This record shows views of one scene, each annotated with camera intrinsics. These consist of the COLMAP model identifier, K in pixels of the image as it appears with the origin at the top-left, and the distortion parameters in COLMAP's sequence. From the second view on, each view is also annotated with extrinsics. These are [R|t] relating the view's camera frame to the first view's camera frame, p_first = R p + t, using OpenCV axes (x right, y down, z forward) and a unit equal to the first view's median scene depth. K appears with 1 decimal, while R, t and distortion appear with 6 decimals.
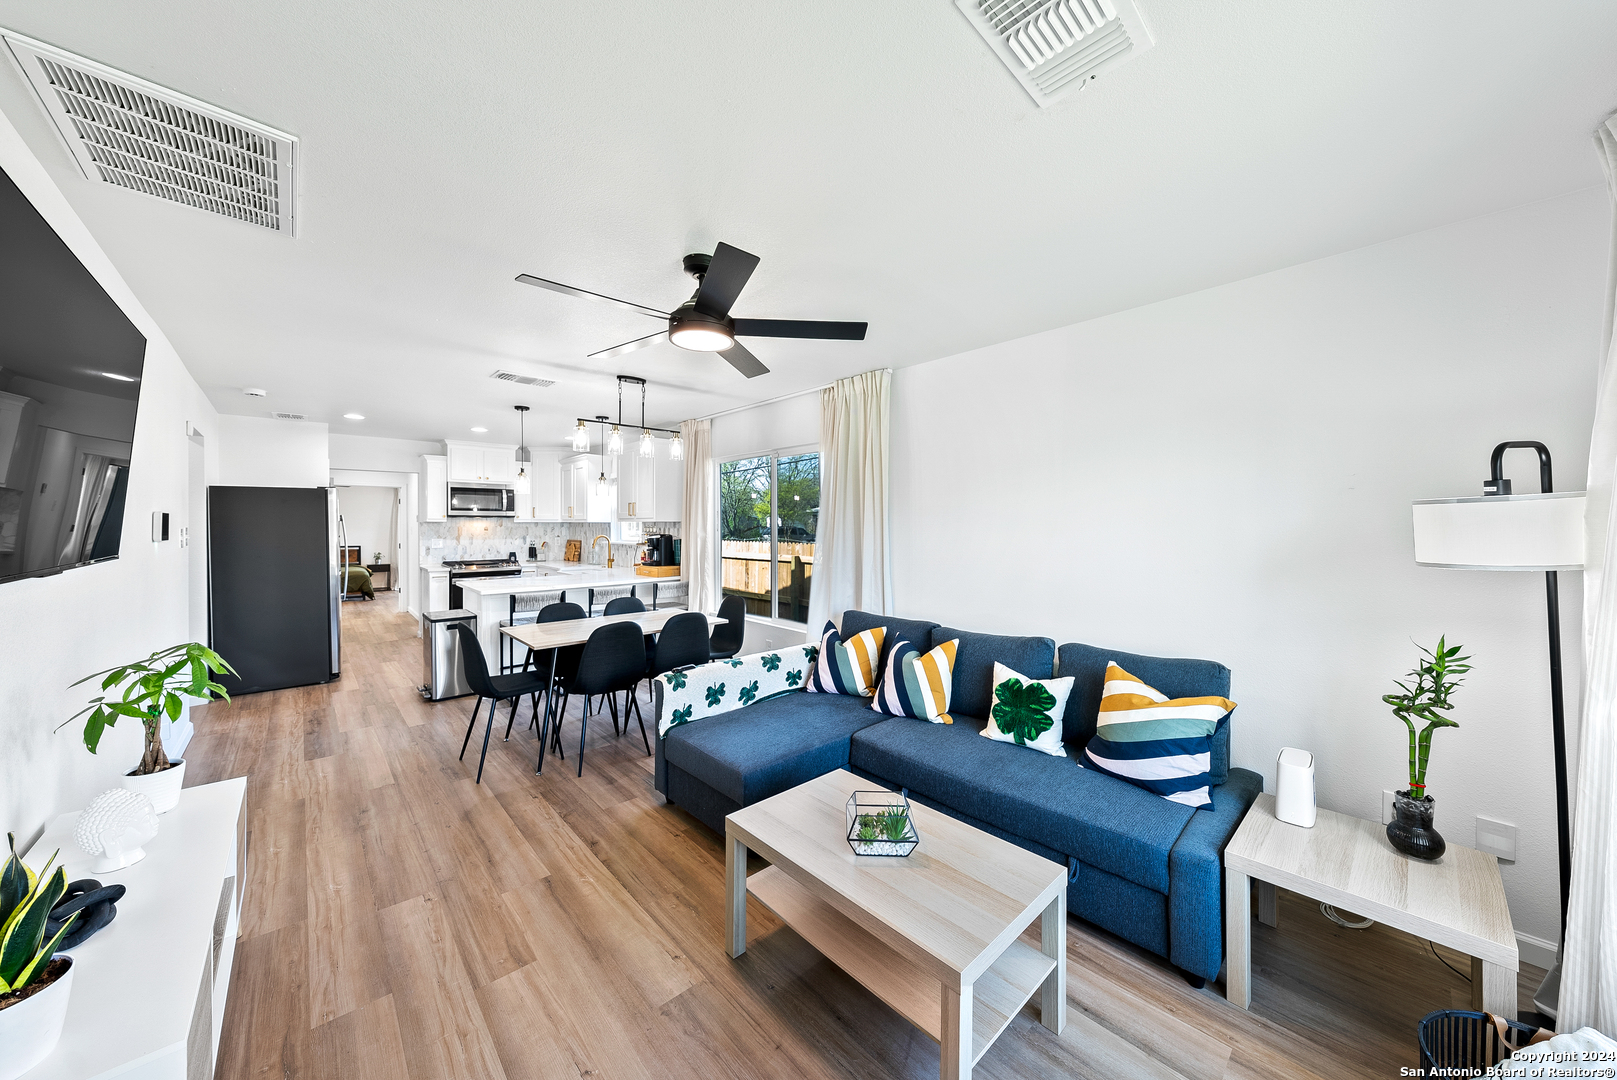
lens RADIAL K [[556.8, 0, 832.4], [0, 556.8, 531.6], [0, 0, 1]] dist [-0.001549, -0.000114]
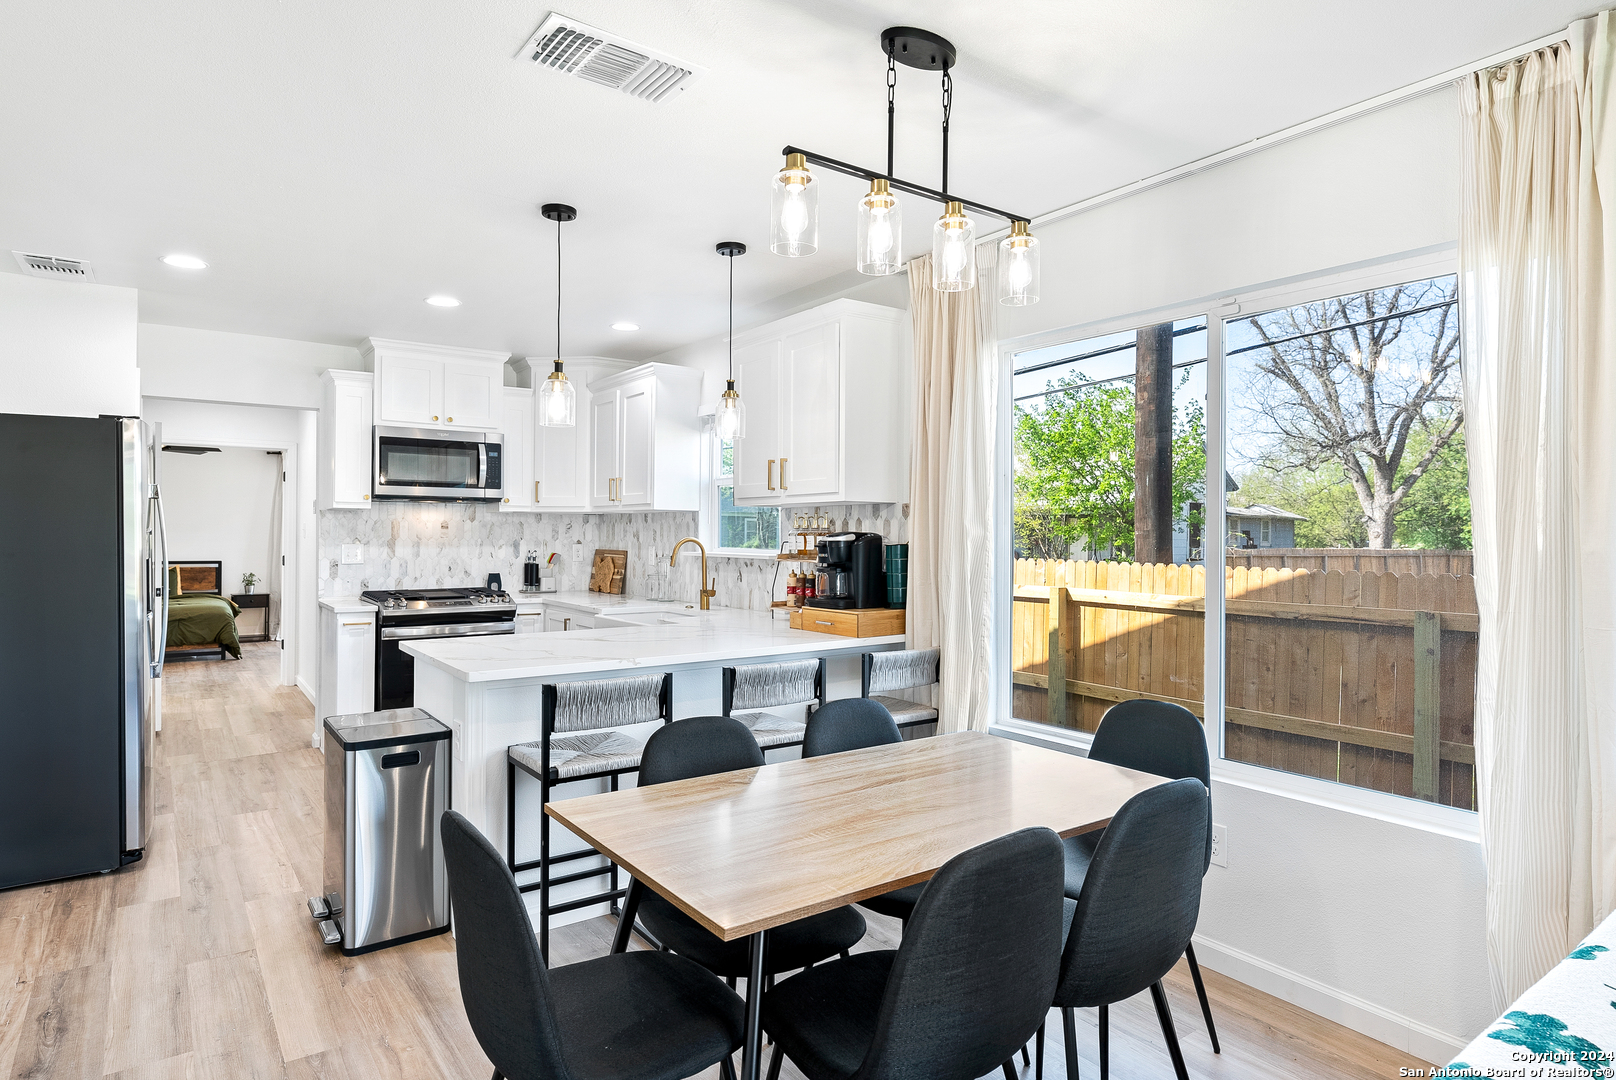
lens RADIAL K [[919.6, 0, 836.8], [0, 919.6, 535.3], [0, 0, 1]] dist [0.000774, 0.002420]
pose [[0.992205, 0.004066, -0.124550, -0.191941], [-0.005586, 0.999914, -0.011855, 0.012209], [0.124491, 0.012458, 0.992143, 0.257724]]
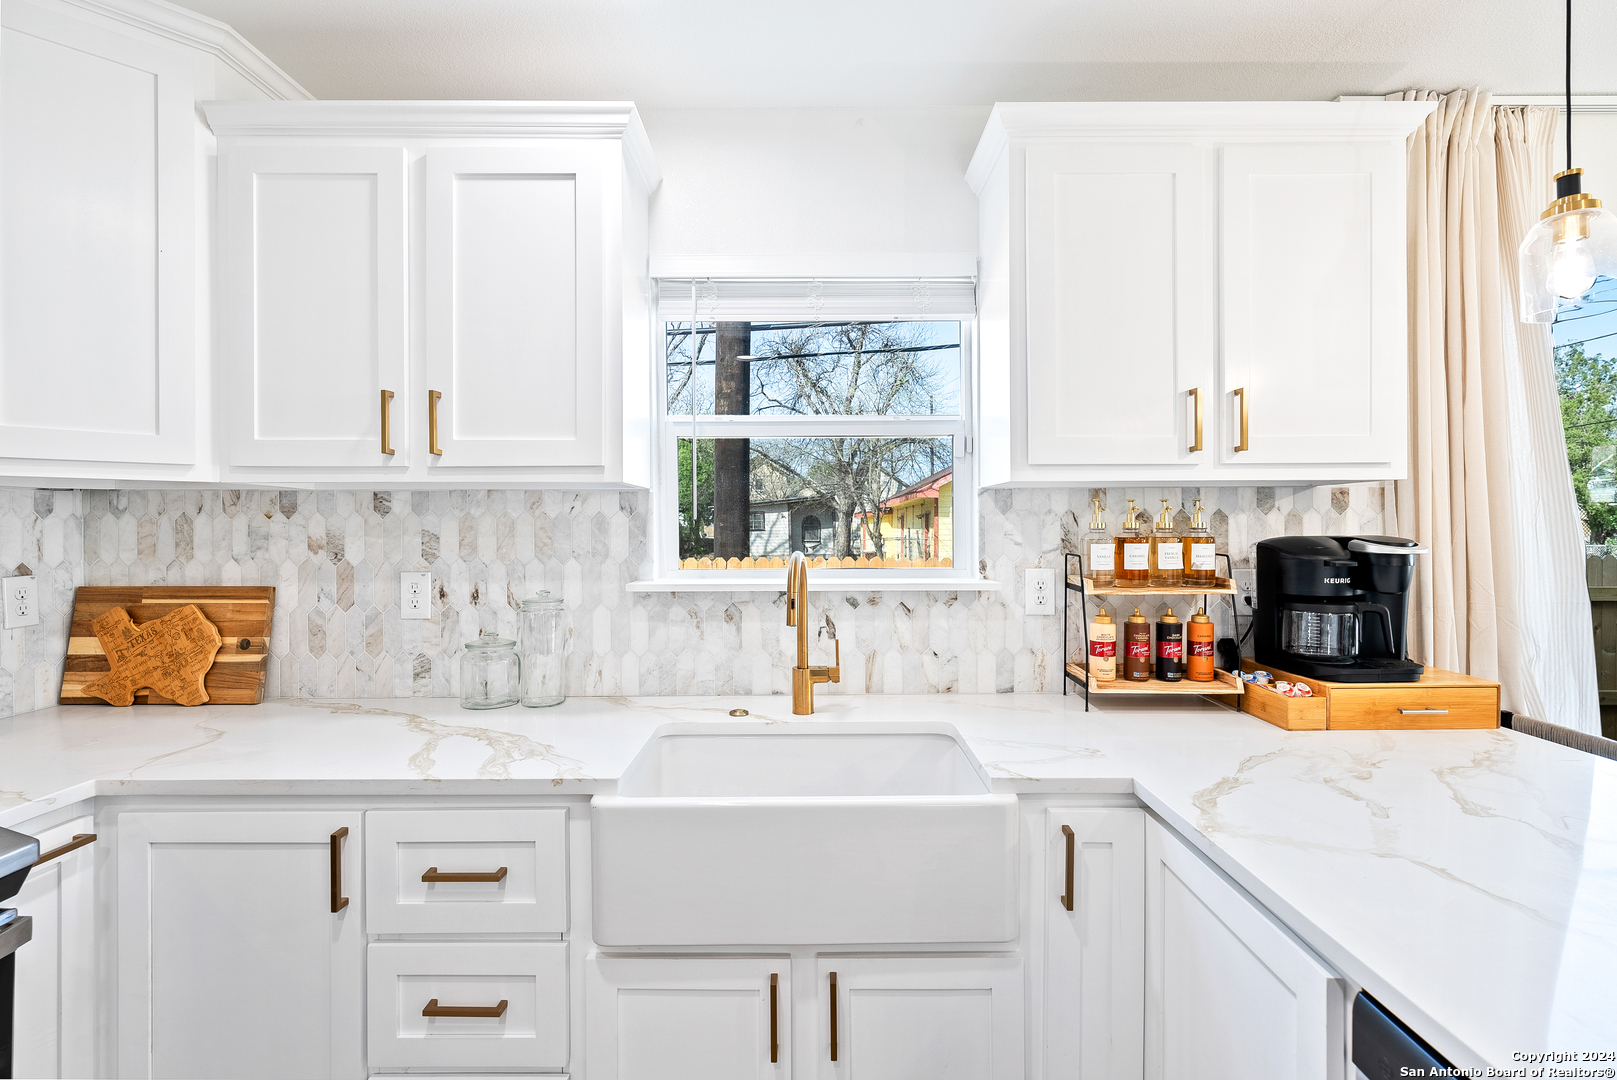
lens RADIAL K [[732.4, 0, 797.2], [0, 732.4, 530.0], [0, 0, 1]] dist [0.002942, -0.001619]
pose [[0.692428, -0.011099, 0.721401, -0.566861], [0.012870, 0.999913, 0.003030, -0.001778], [-0.721372, 0.007187, 0.692511, 0.784324]]
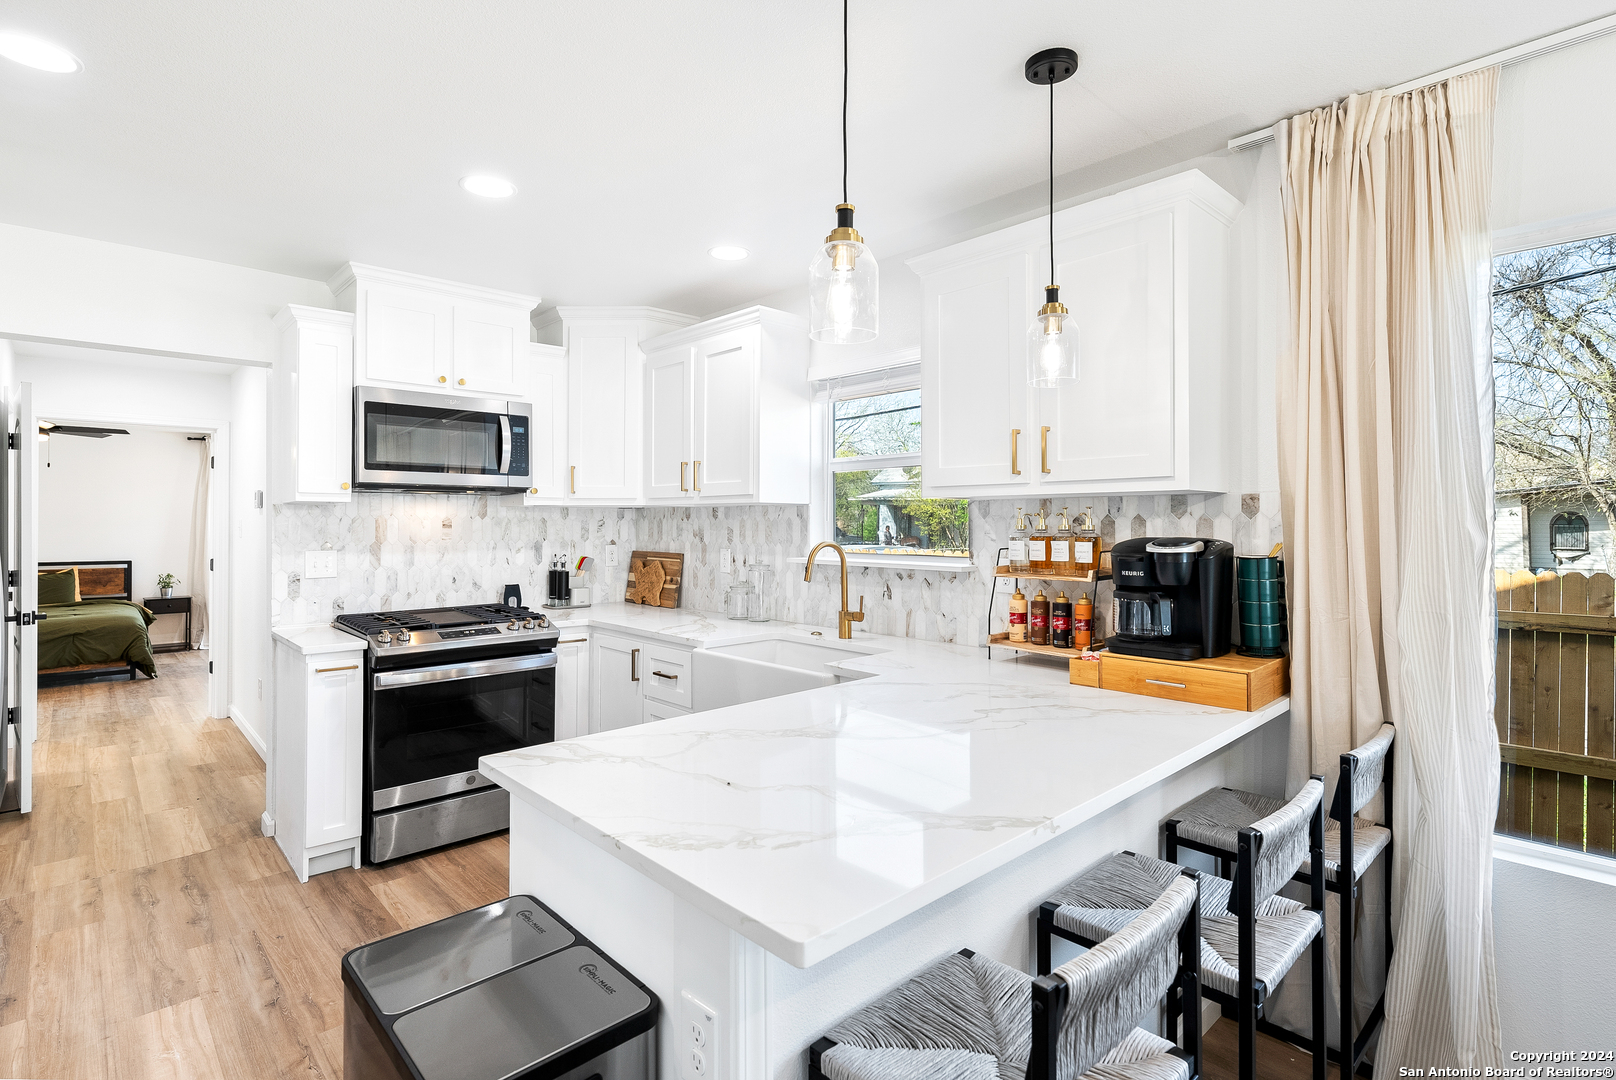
lens RADIAL K [[784.5, 0, 824.5], [0, 784.5, 520.5], [0, 0, 1]] dist [0.000709, 0.000184]
pose [[0.999989, -0.001424, 0.004394, -0.397395], [0.001485, 0.999902, -0.013926, 0.000659], [-0.004374, 0.013932, 0.999893, 0.506210]]
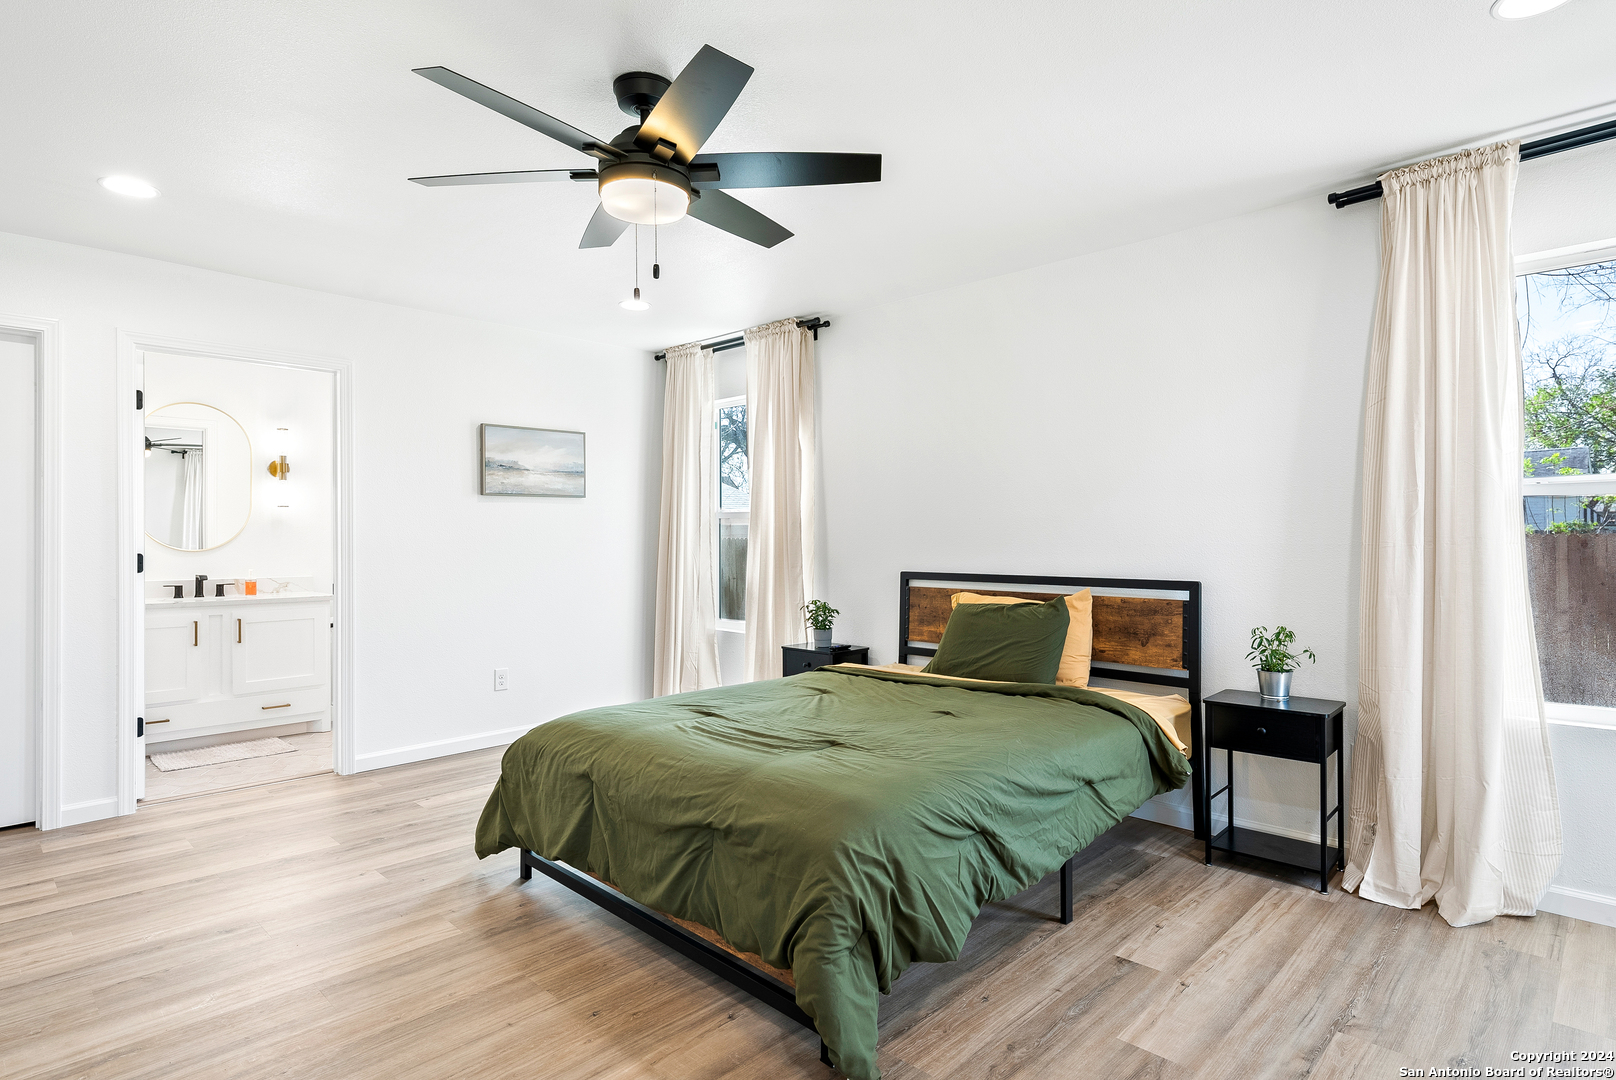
lens RADIAL K [[828.6, 0, 813.3], [0, 828.6, 535.1], [0, 0, 1]] dist [0.018647, 0.000193]
pose [[0.033417, -0.007043, -0.999417, -0.998236], [-0.000464, 0.999975, -0.007063, 0.021231], [0.999441, 0.000699, 0.033412, 1.482721]]
